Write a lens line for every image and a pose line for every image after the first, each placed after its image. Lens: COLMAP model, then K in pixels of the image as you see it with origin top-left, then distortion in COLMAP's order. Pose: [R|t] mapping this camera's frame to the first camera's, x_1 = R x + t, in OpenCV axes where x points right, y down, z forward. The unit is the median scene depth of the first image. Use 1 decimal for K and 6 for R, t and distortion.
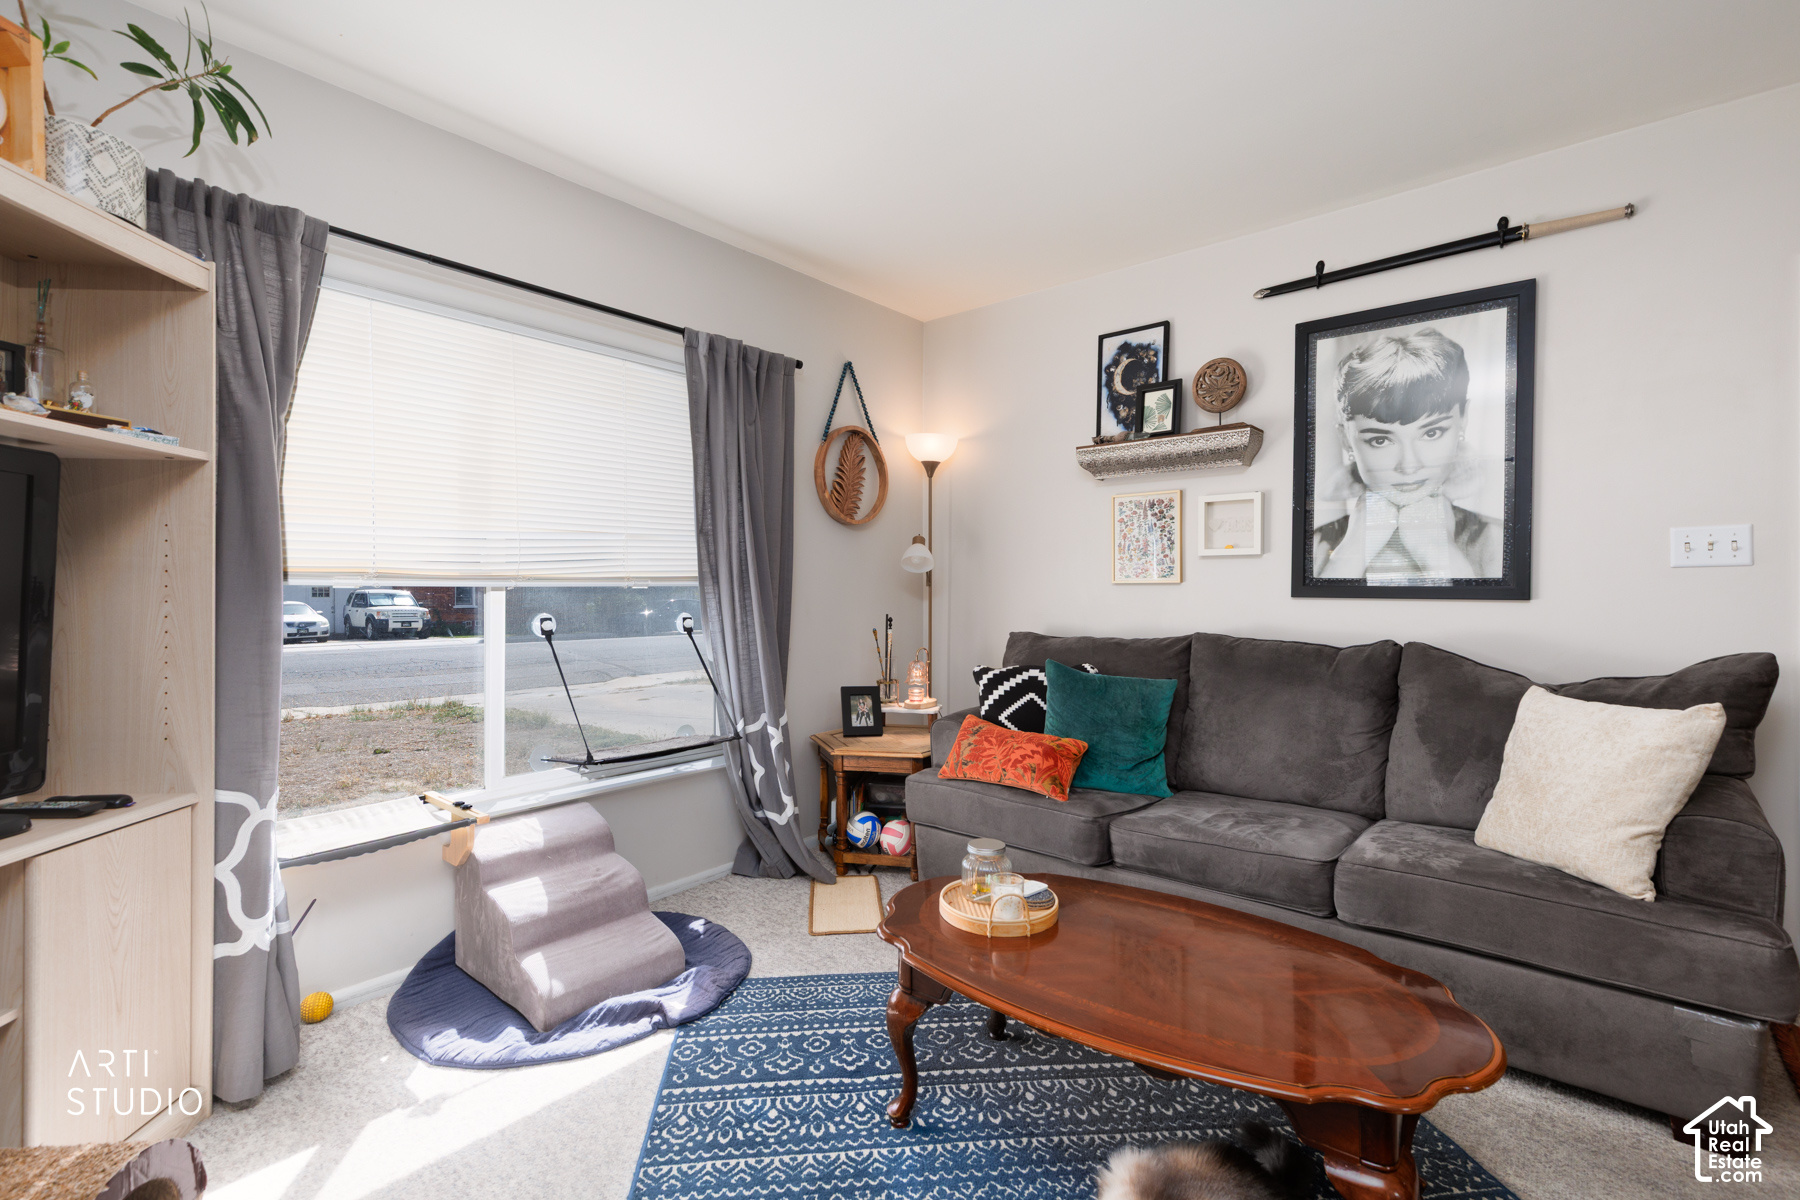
lens RADIAL K [[803.9, 0, 902.9], [0, 803.9, 596.3], [0, 0, 1]] dist [0.007001, -0.002022]
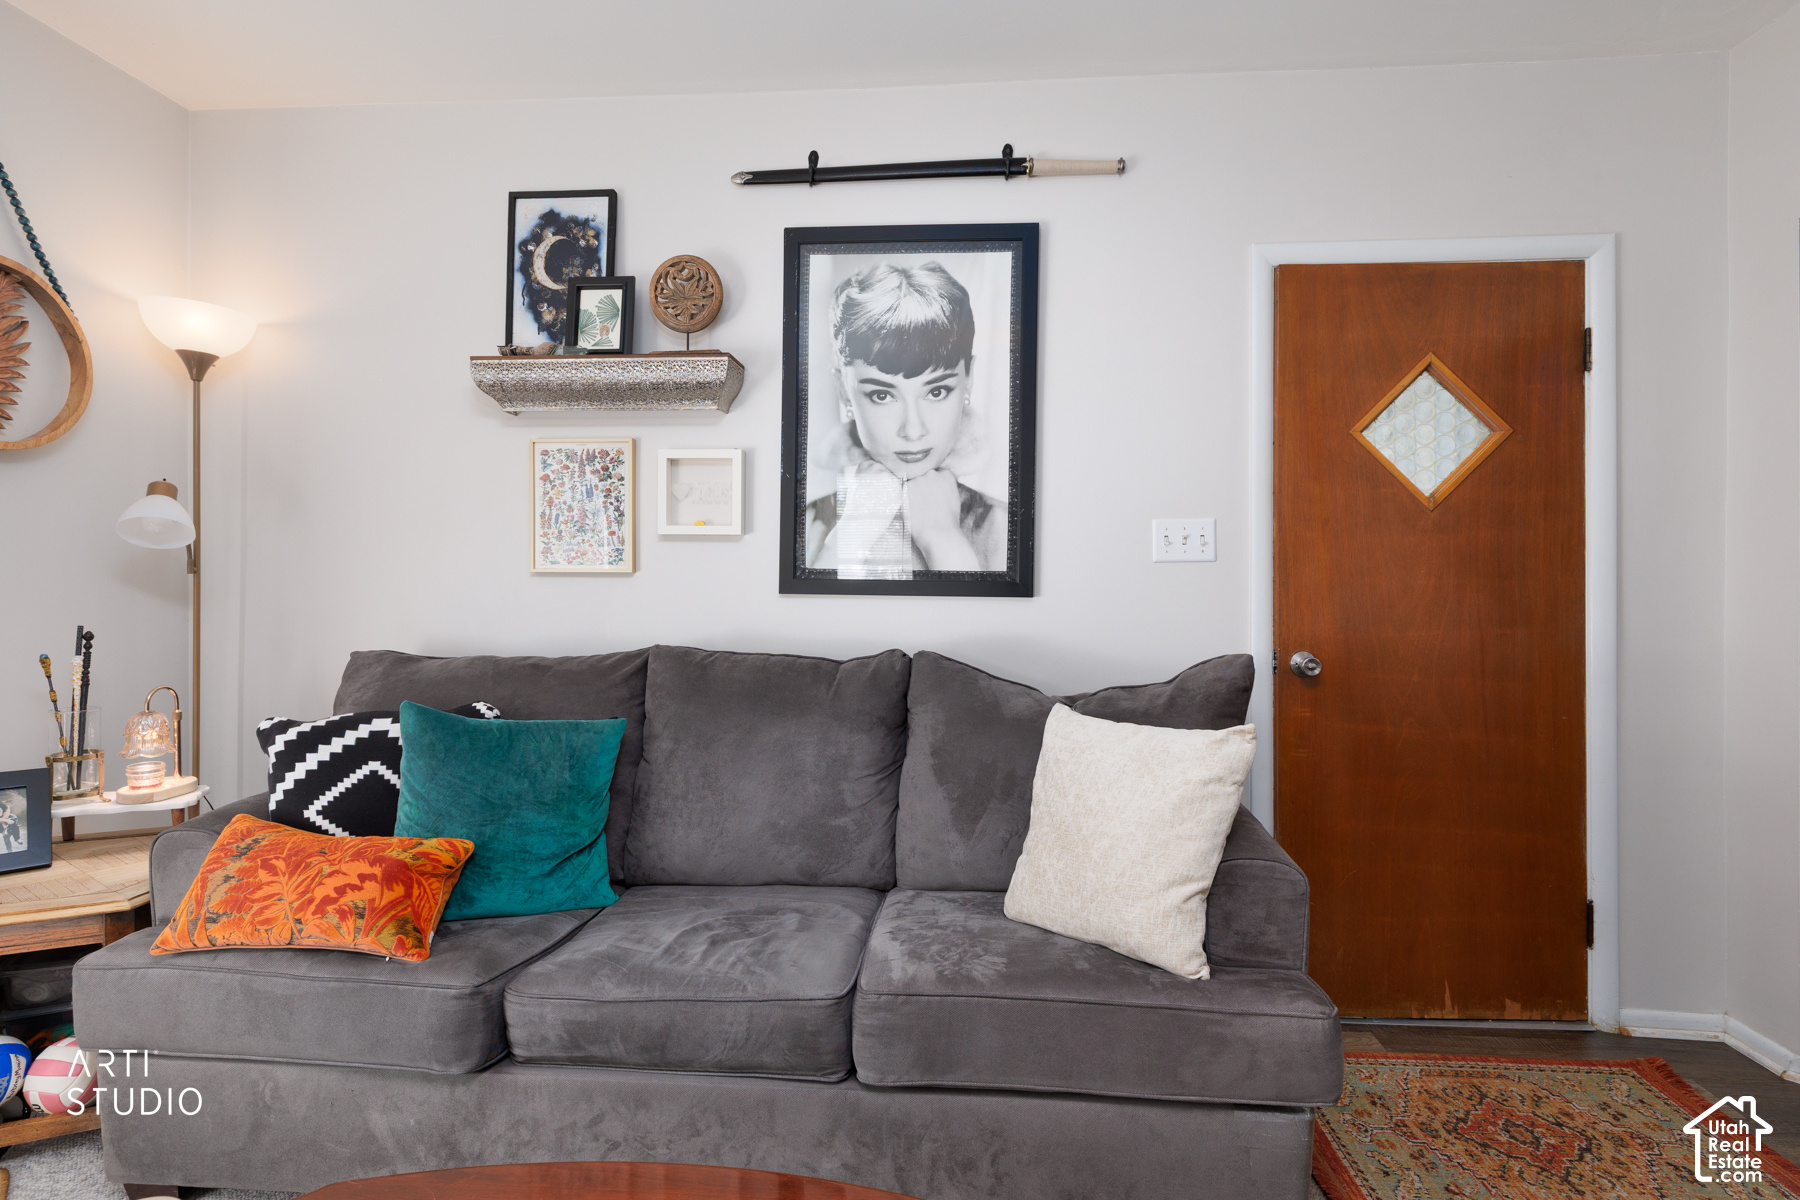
lens RADIAL K [[891.0, 0, 904.2], [0, 891.0, 591.9], [0, 0, 1]] dist [0.007316, -0.001454]
pose [[0.815713, -0.000424, 0.578456, 0.110566], [-0.001655, 0.999994, 0.003066, -0.003767], [-0.578454, -0.003458, 0.815707, 0.288505]]
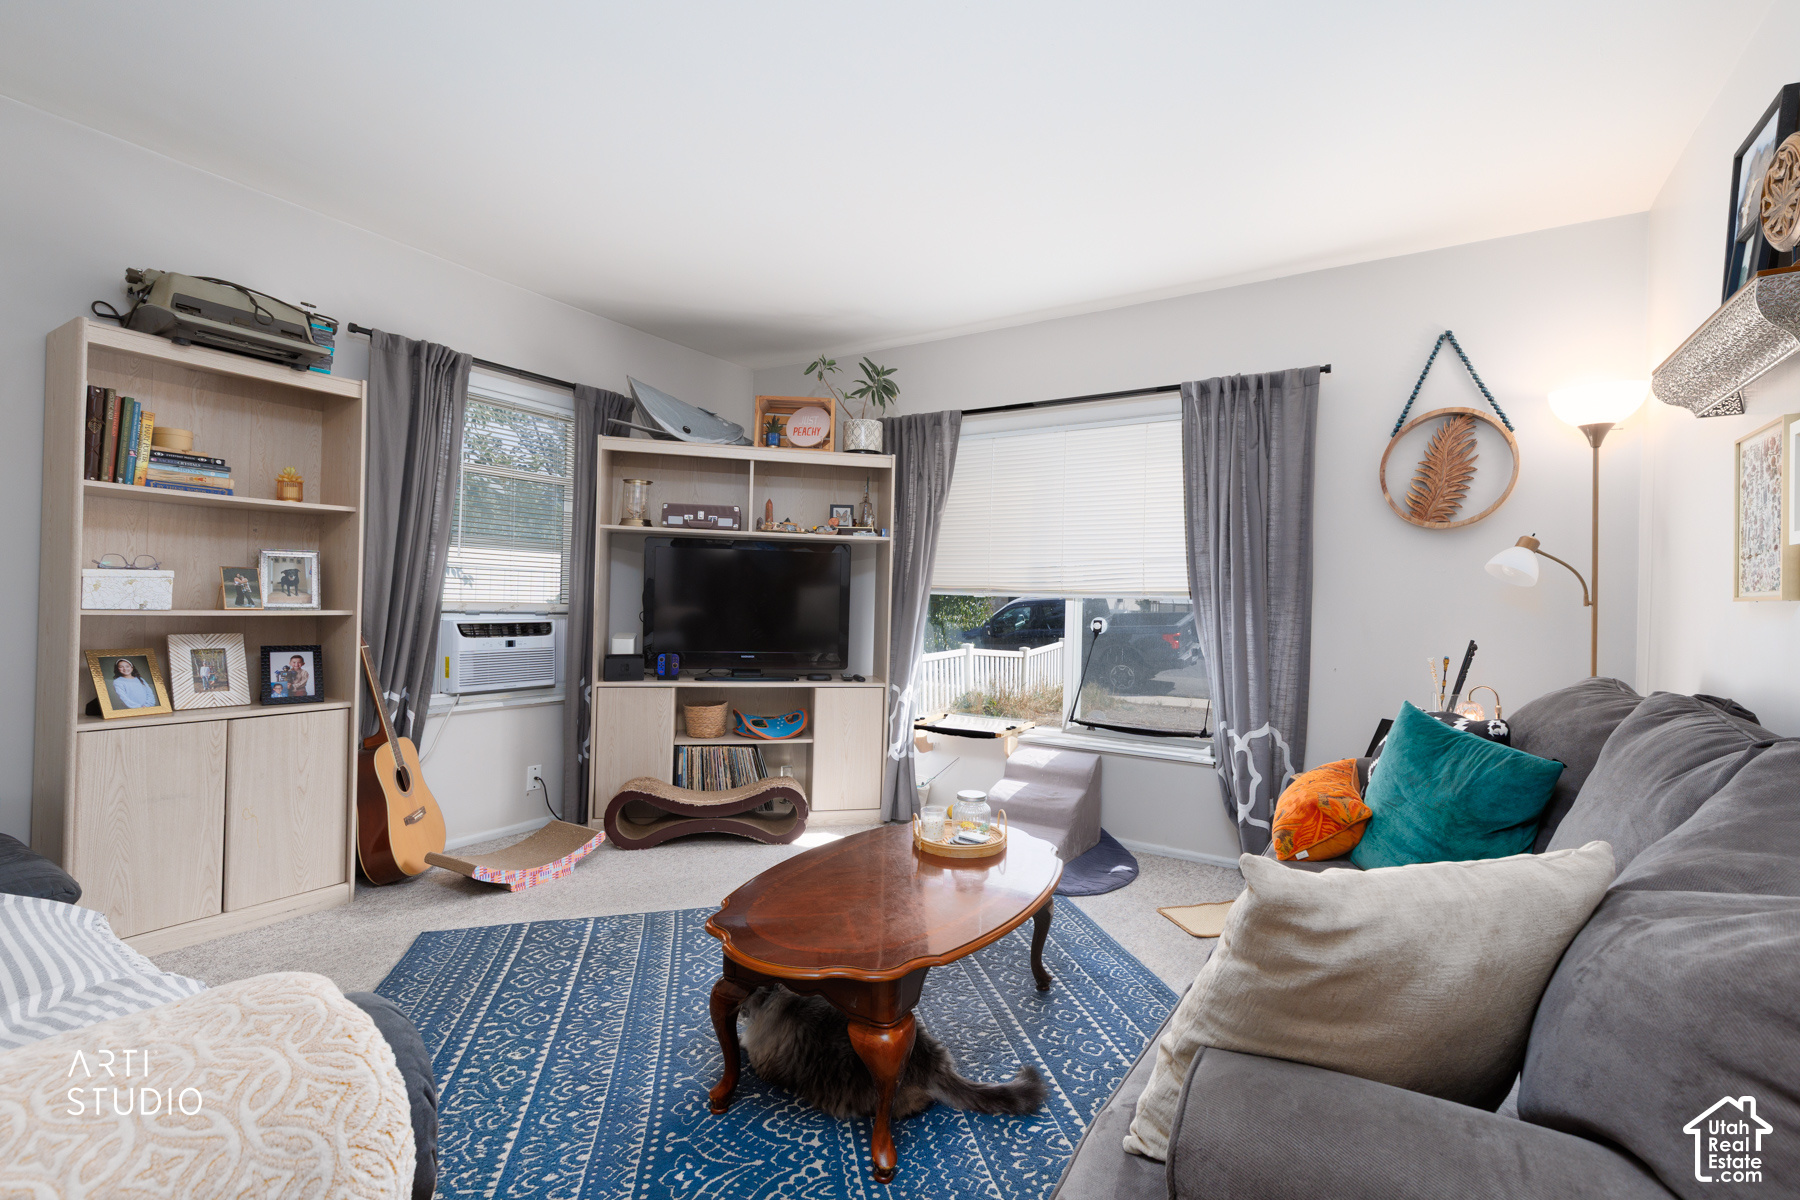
lens RADIAL K [[803.9, 0, 909.7], [0, 803.9, 596.1], [0, 0, 1]] dist [0.007001, -0.002022]
pose [[0.139238, 0.001133, -0.990258, 0.928412], [-0.032190, 0.999476, -0.003383, -0.000731], [0.989736, 0.032348, 0.139202, 0.481838]]
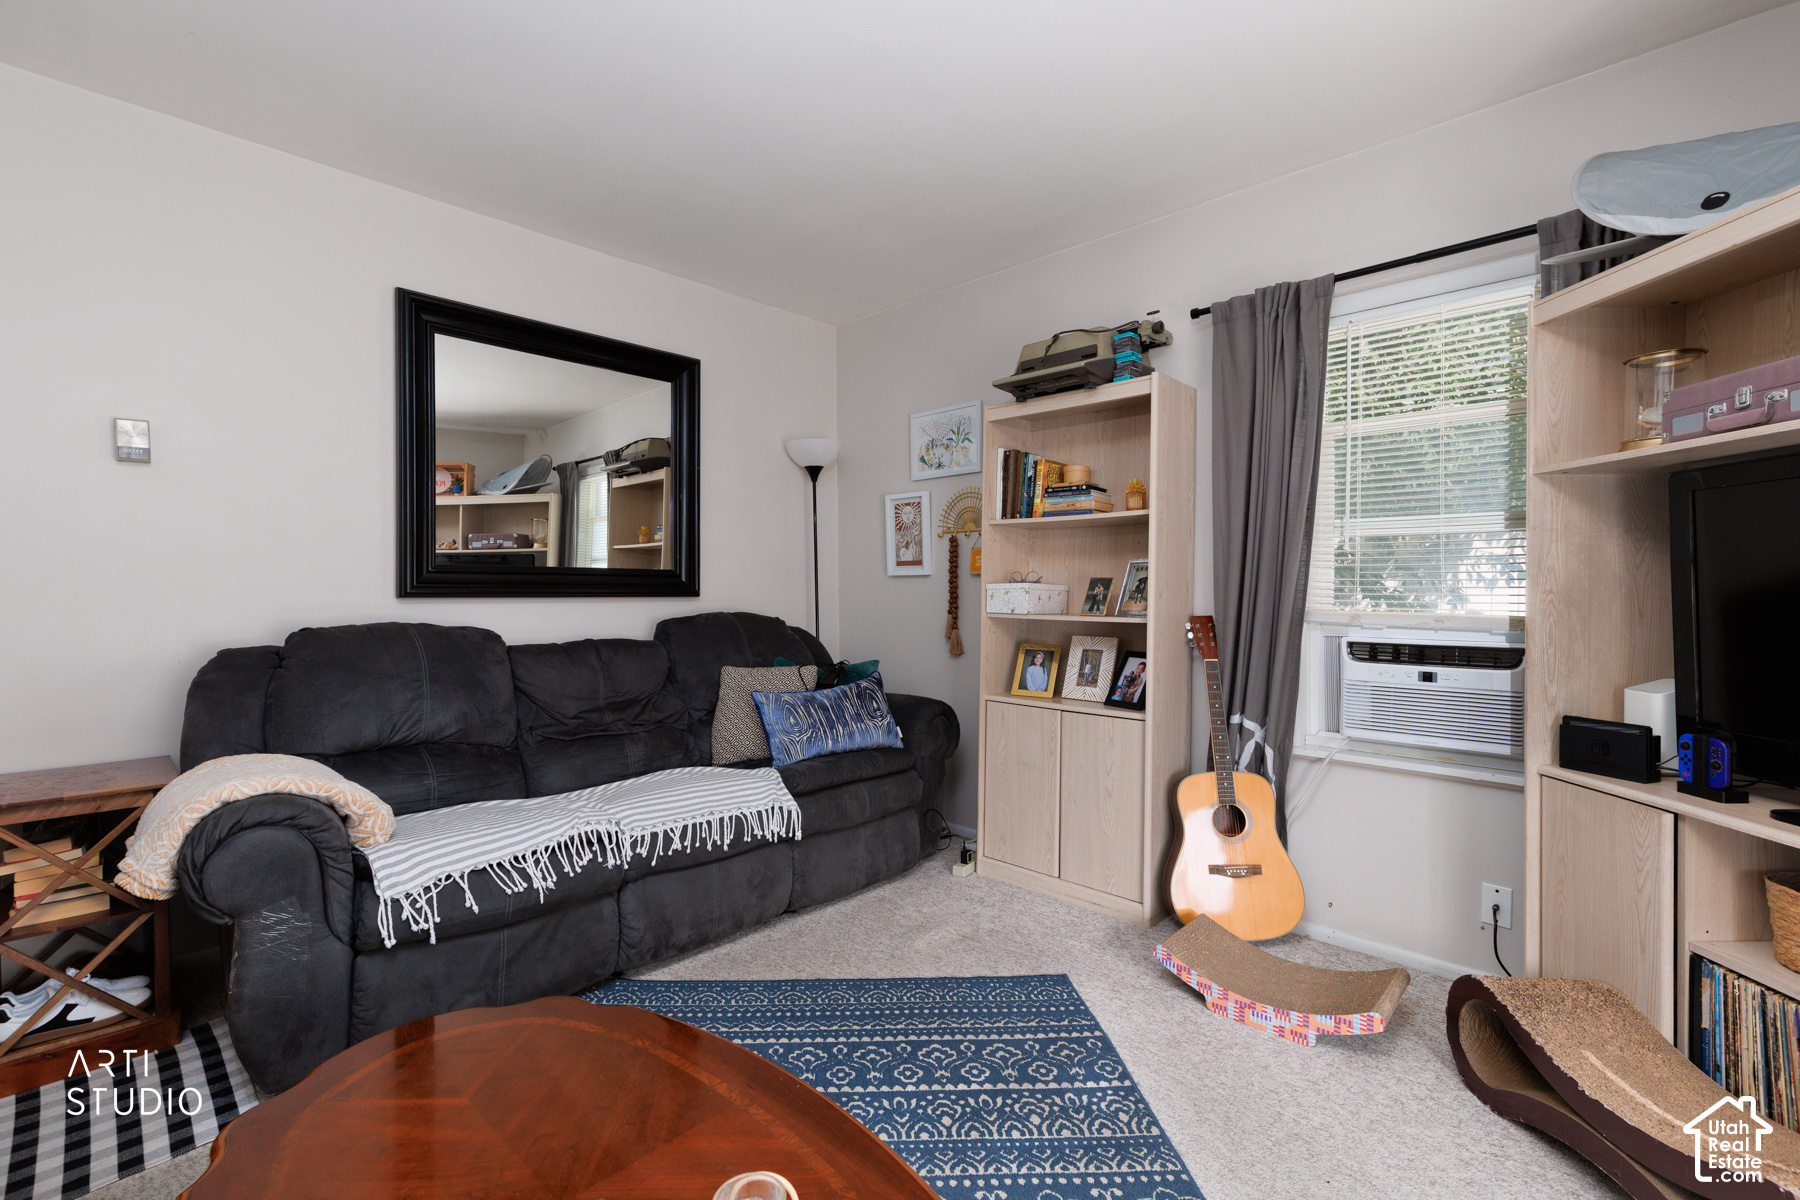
lens RADIAL K [[803.9, 0, 914.1], [0, 803.9, 599.9], [0, 0, 1]] dist [0.007001, -0.002022]
pose [[-0.997711, -0.002980, 0.067560, 0.000156], [-0.001513, 0.999762, 0.021762, -0.006405], [-0.067609, 0.021610, -0.997478, 0.922568]]
